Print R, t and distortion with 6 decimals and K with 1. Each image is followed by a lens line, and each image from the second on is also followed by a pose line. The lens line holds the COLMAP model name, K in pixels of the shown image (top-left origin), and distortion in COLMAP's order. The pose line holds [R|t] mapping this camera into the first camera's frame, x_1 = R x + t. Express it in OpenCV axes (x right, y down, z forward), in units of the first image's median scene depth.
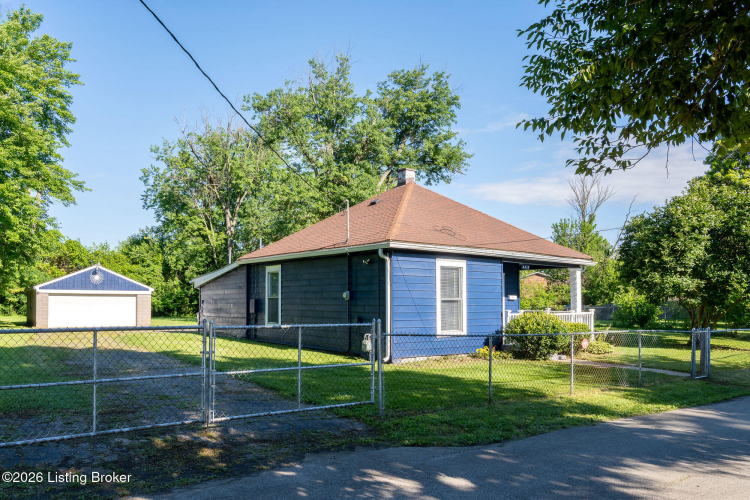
lens RADIAL K [[606.9, 0, 375.0], [0, 606.9, 250.0], [0, 0, 1]] dist [0.003288, 0.002310]
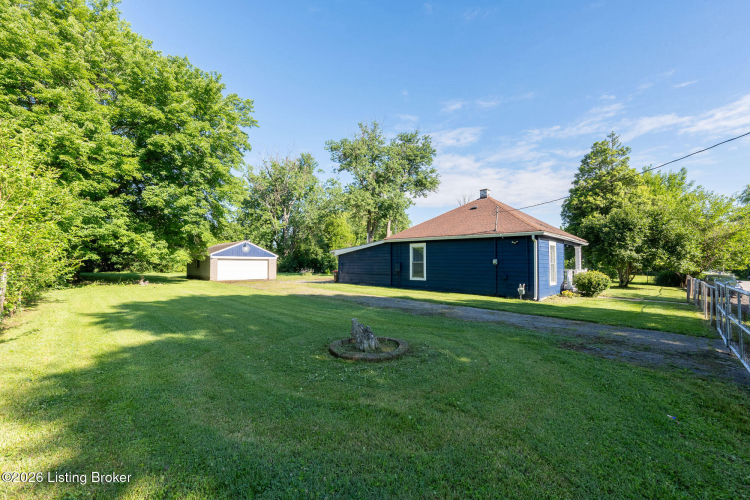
lens RADIAL K [[333.8, 0, 391.7], [0, 333.8, 240.2], [0, 0, 1]] dist [-0.000311, -0.000013]
pose [[0.979969, 0.011416, 0.198822, -0.239802], [-0.015571, 0.999692, 0.019349, -0.000253], [-0.198540, -0.022058, 0.979845, 0.057073]]
